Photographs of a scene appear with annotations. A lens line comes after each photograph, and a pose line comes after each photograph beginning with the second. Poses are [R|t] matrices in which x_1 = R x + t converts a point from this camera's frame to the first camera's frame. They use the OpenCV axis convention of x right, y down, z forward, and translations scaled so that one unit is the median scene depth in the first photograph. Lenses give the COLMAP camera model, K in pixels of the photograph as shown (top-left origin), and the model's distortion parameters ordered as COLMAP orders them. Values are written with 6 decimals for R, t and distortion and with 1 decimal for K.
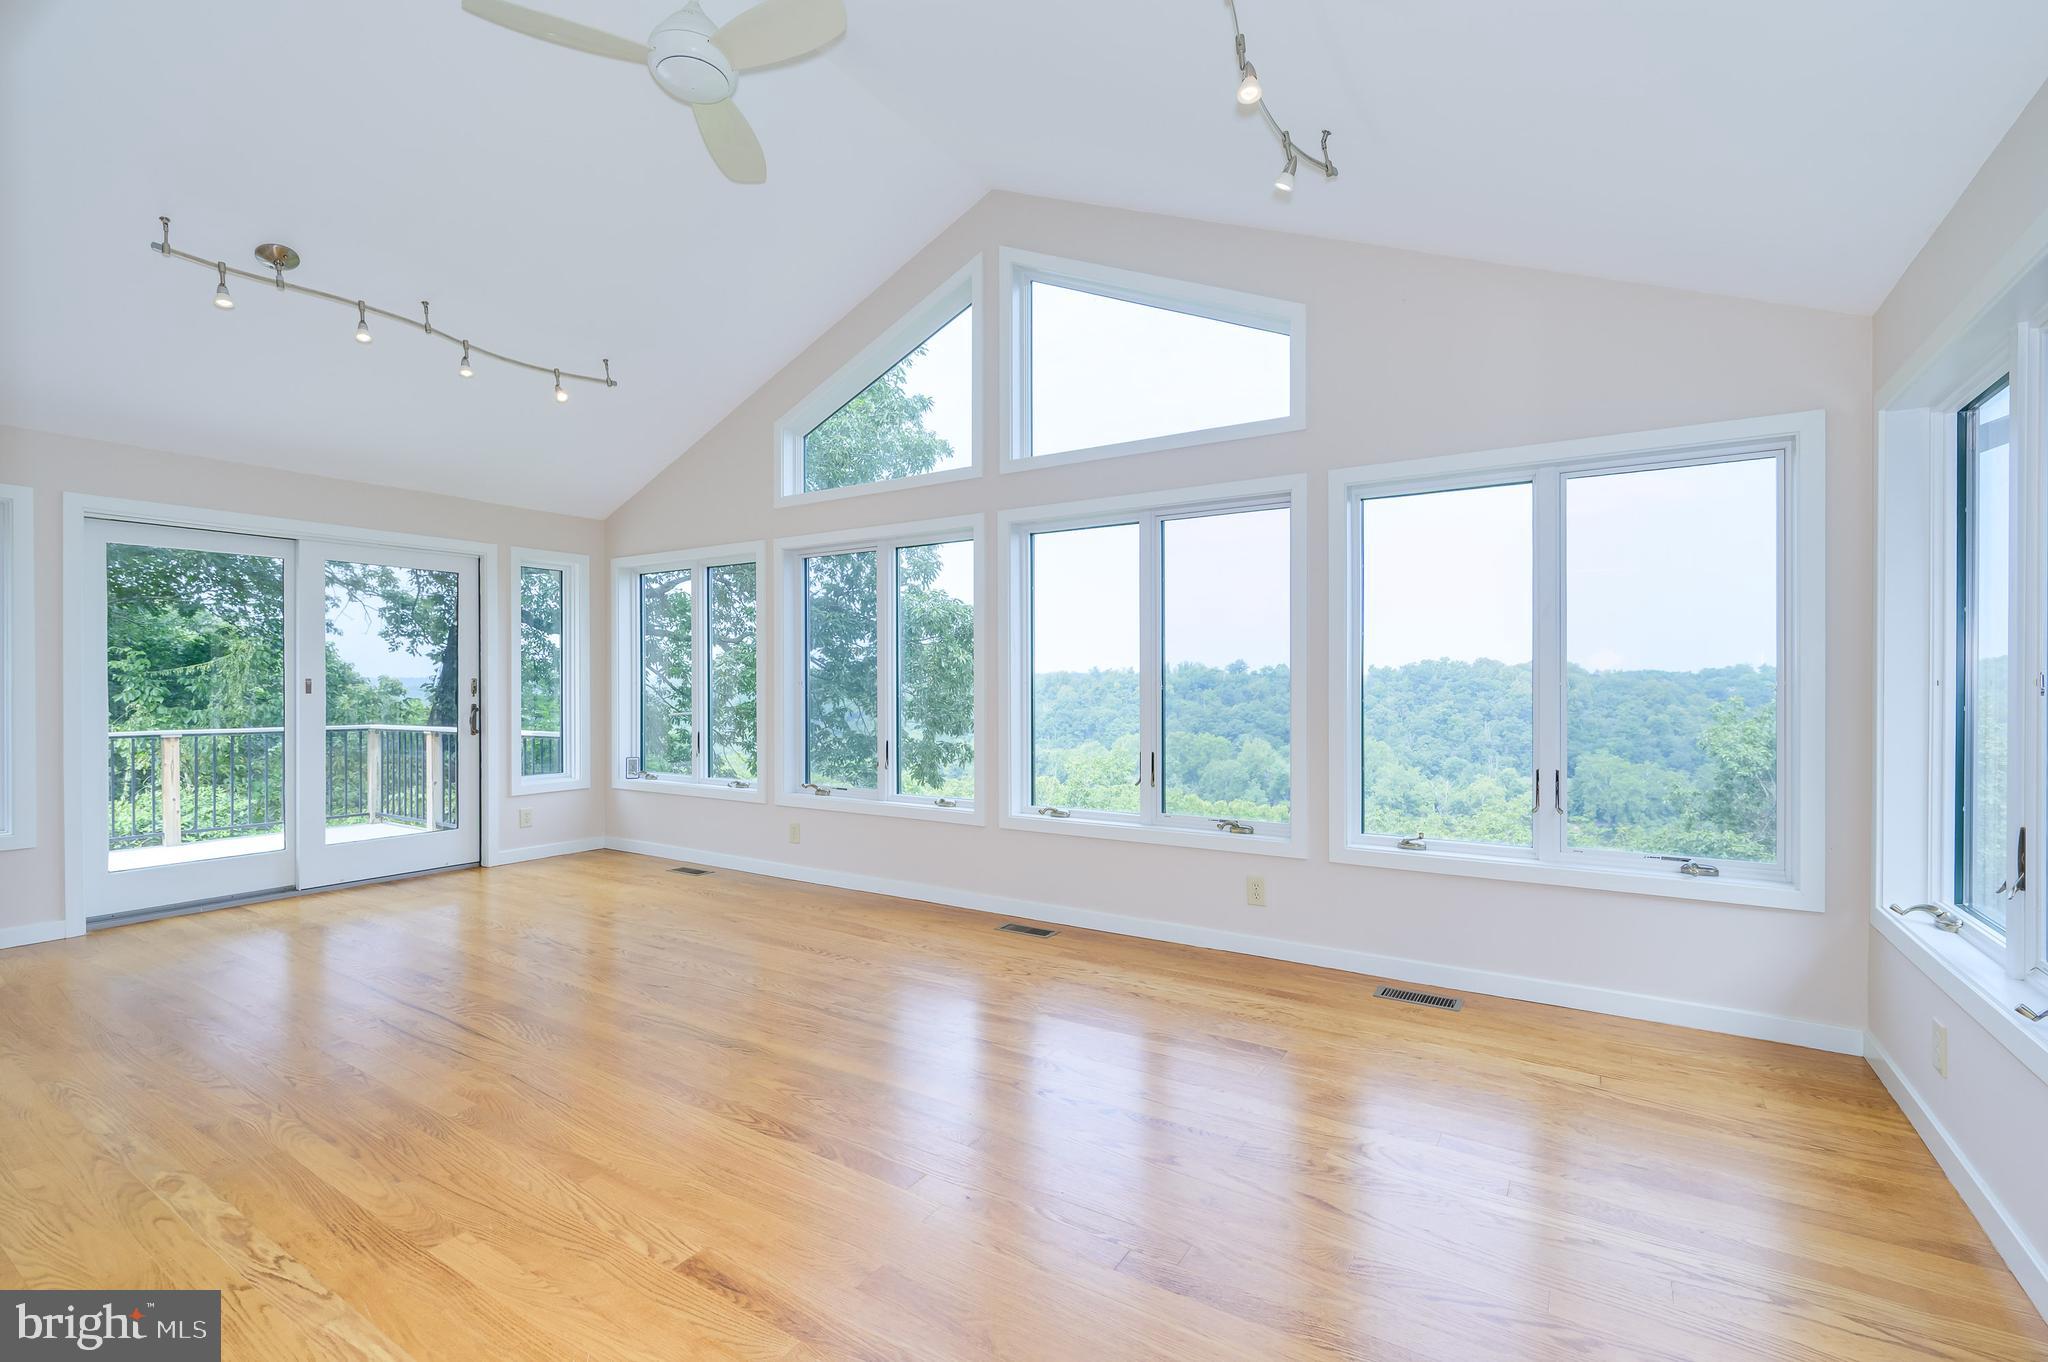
lens RADIAL K [[893.7, 0, 1030.5], [0, 893.7, 687.7], [0, 0, 1]] dist [-0.000373, -0.000044]
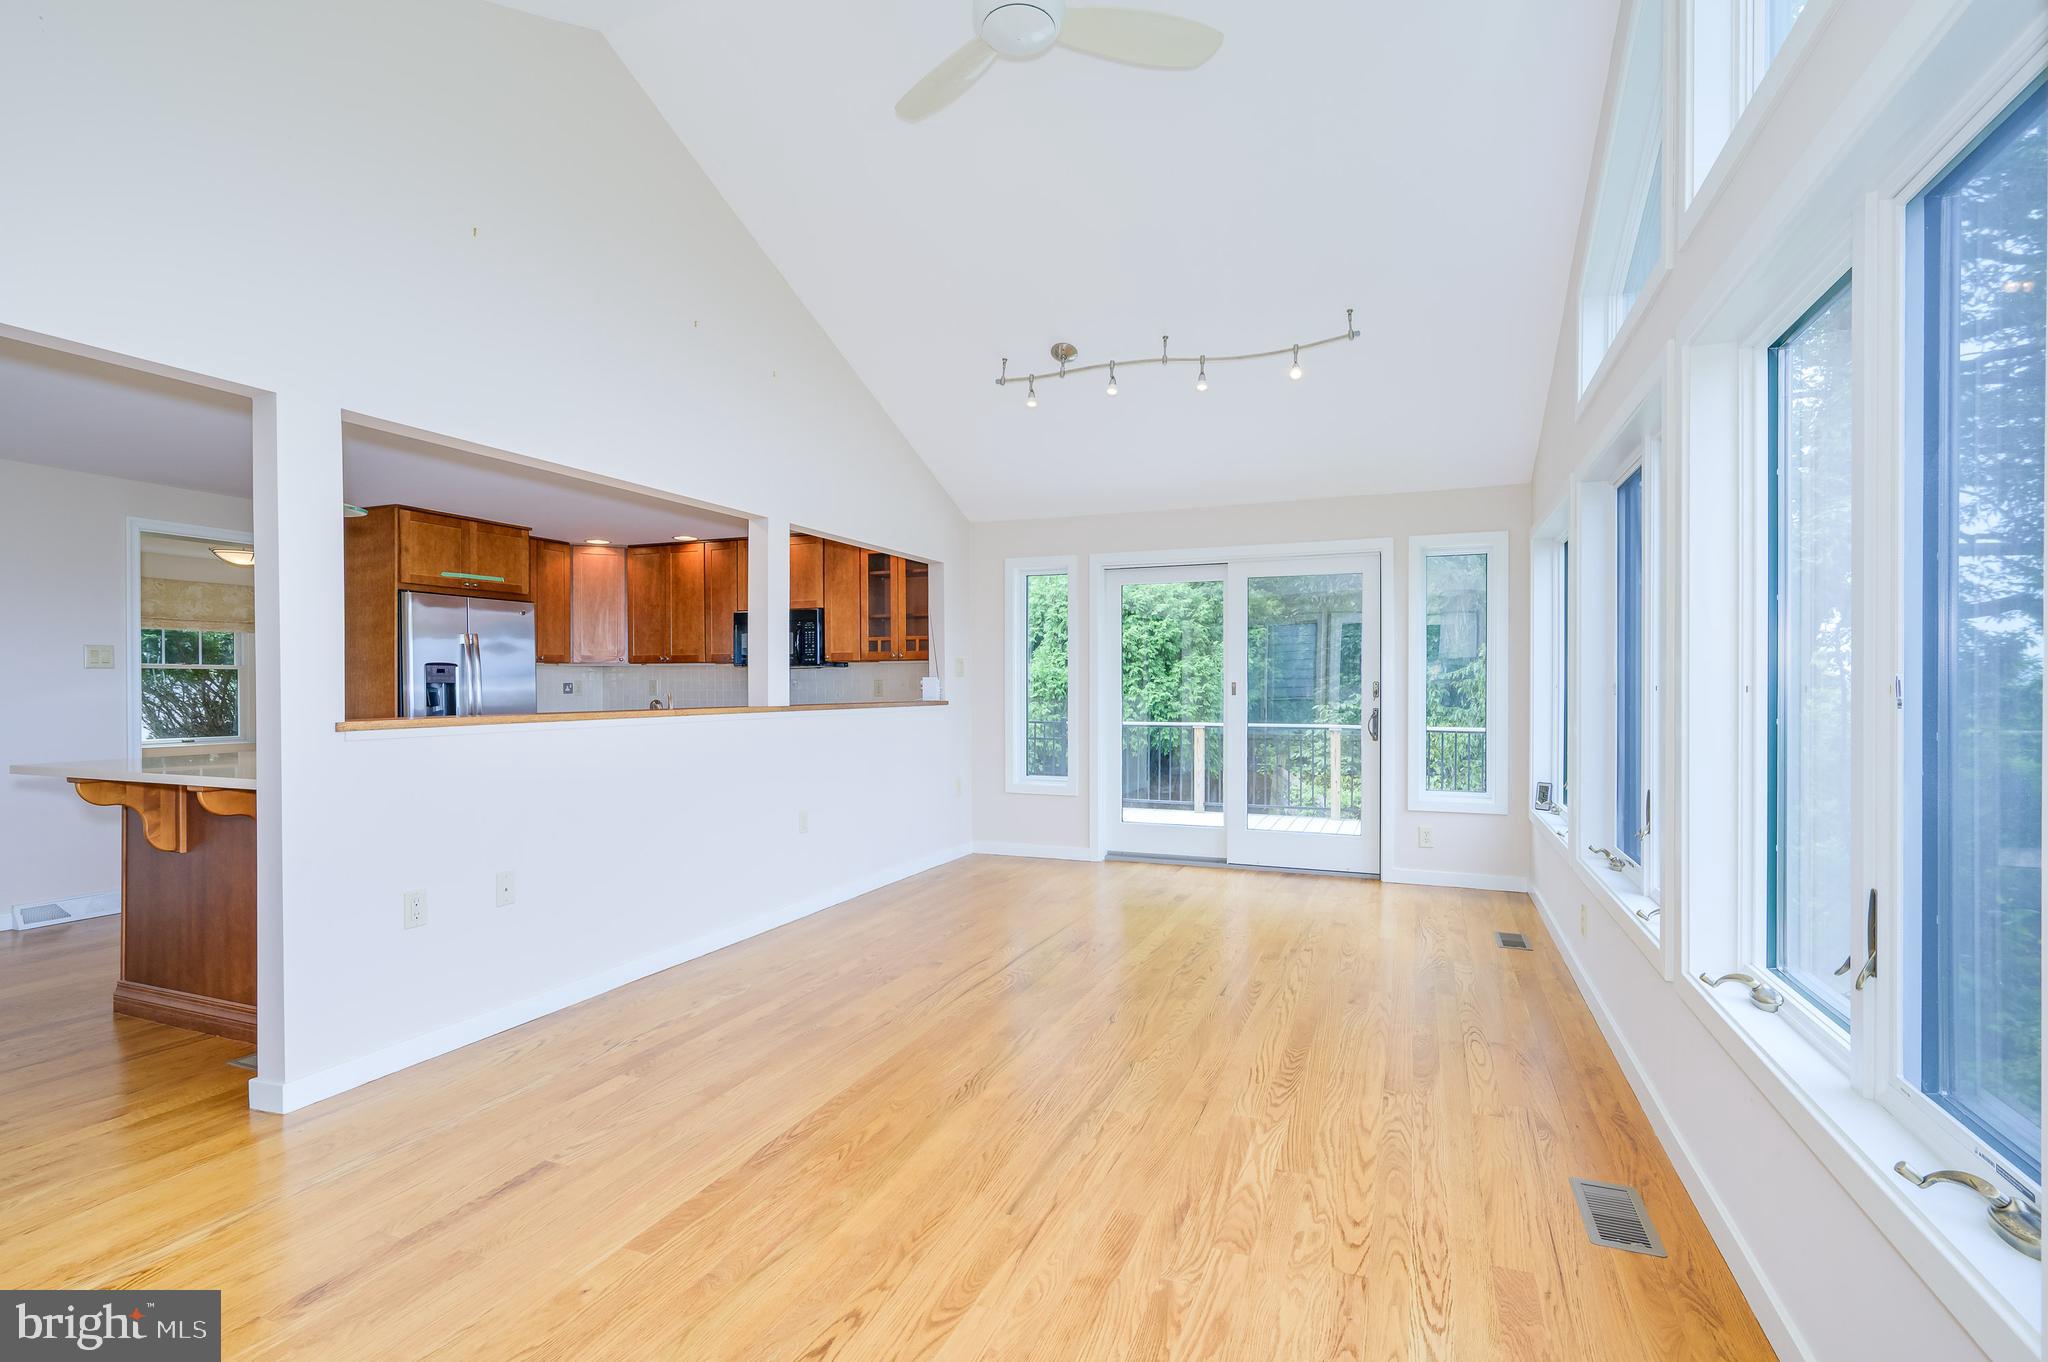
lens RADIAL K [[965.4, 0, 1030.1], [0, 965.4, 691.5], [0, 0, 1]] dist [0.002619, -0.012967]
pose [[0.179280, 0.006128, -0.983779, 0.427838], [-0.006152, 0.999968, 0.005108, -0.003400], [0.983779, 0.005137, 0.179312, 0.592085]]
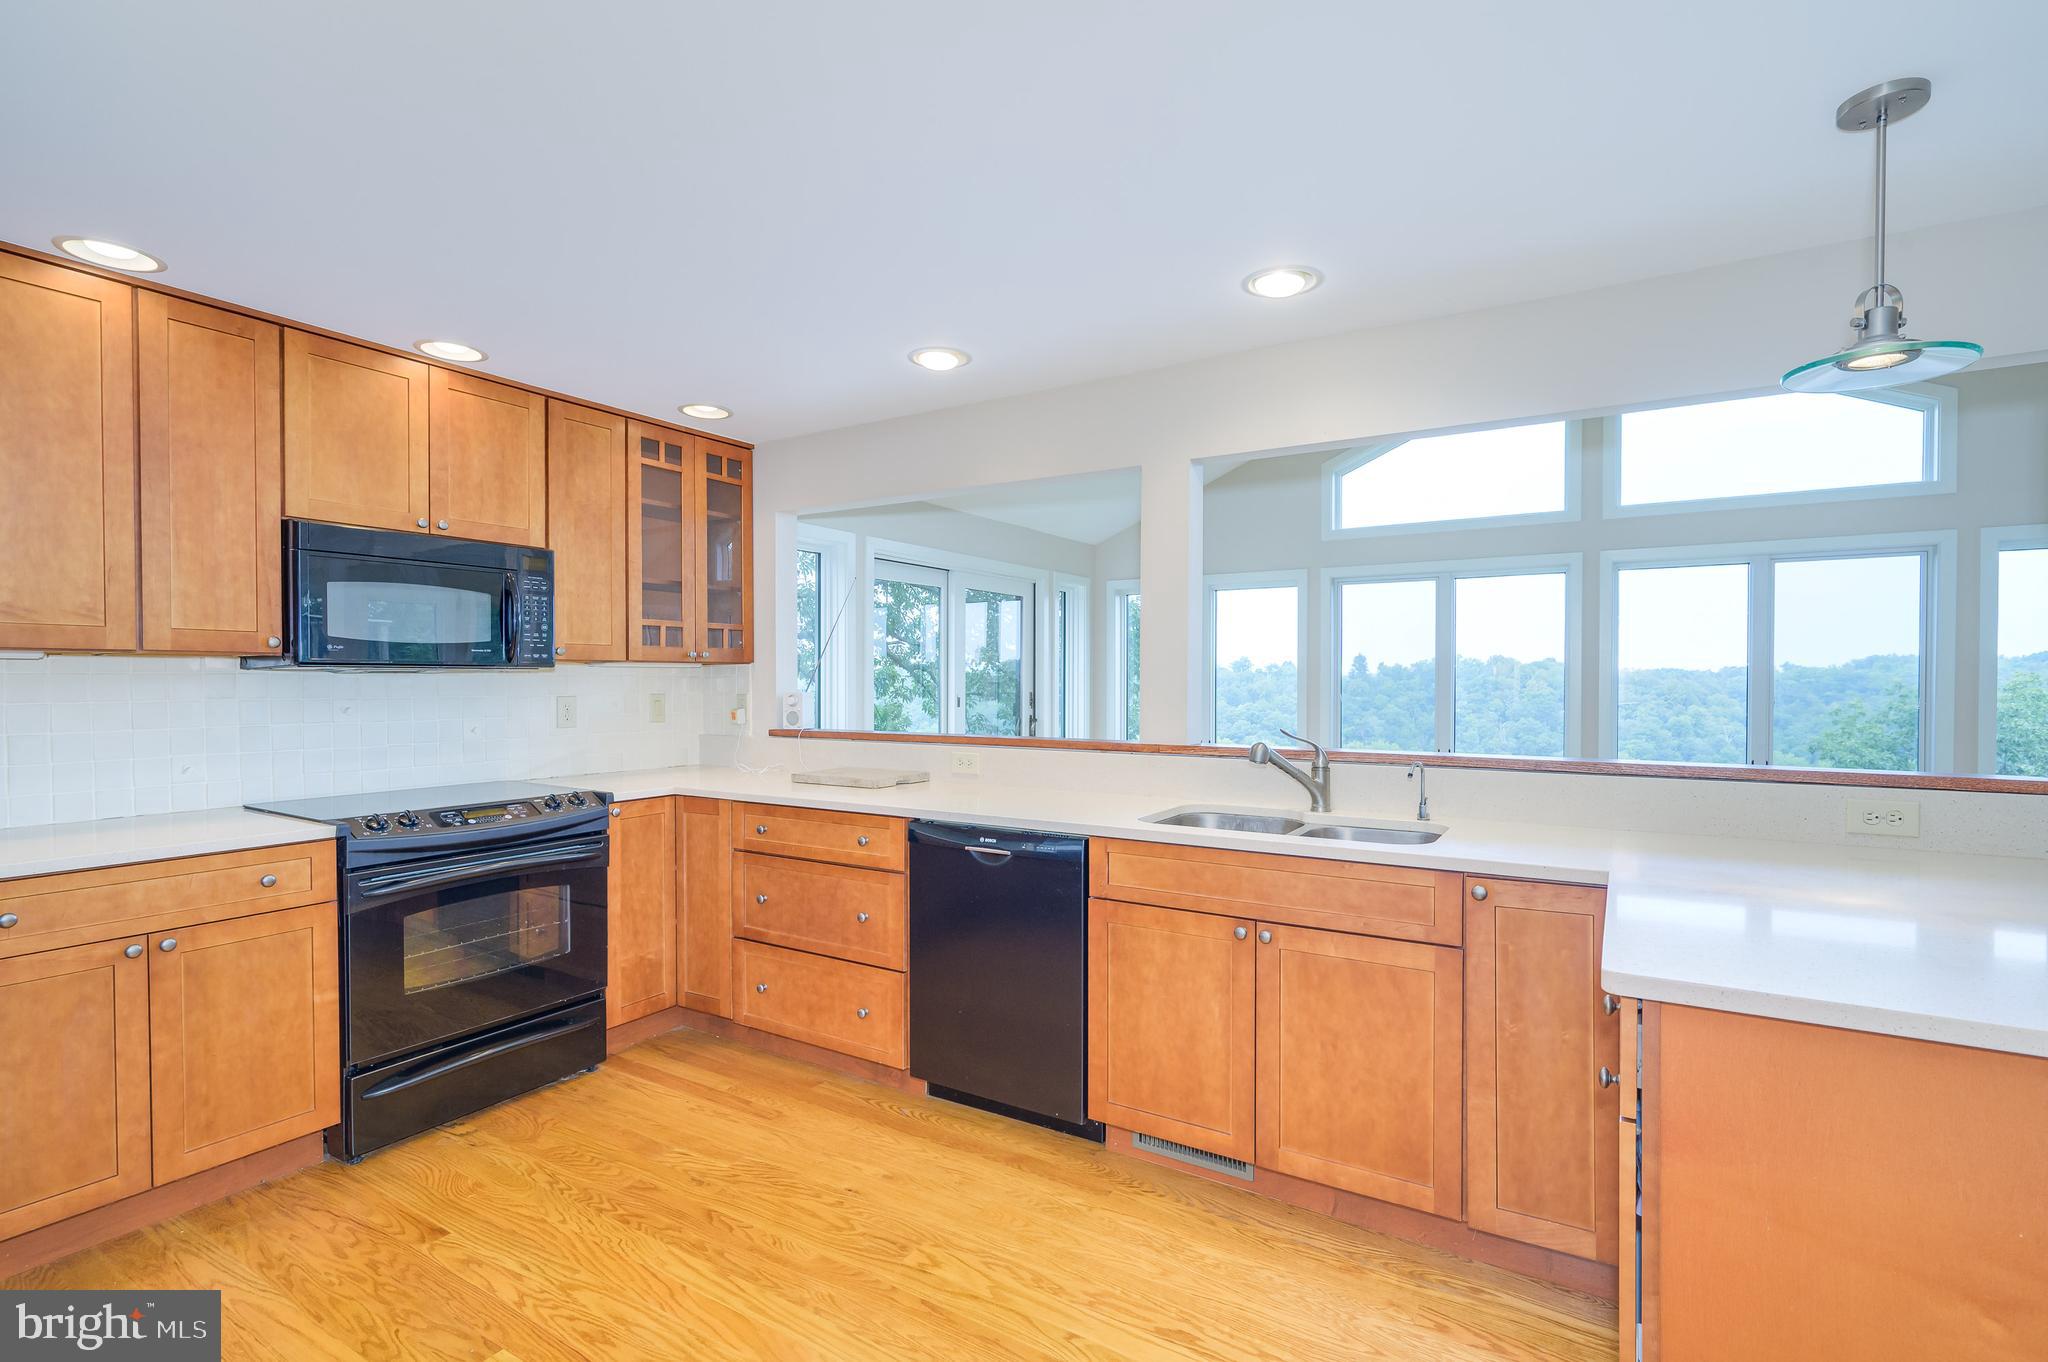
lens RADIAL K [[944.1, 0, 1007.9], [0, 944.1, 691.9], [0, 0, 1]] dist [0.002034, 0.000056]
pose [[0.999998, 0.001916, -0.000257, -0.851857], [-0.001914, 0.999977, 0.006489, -0.022431], [0.000270, -0.006488, 0.999979, -0.240593]]
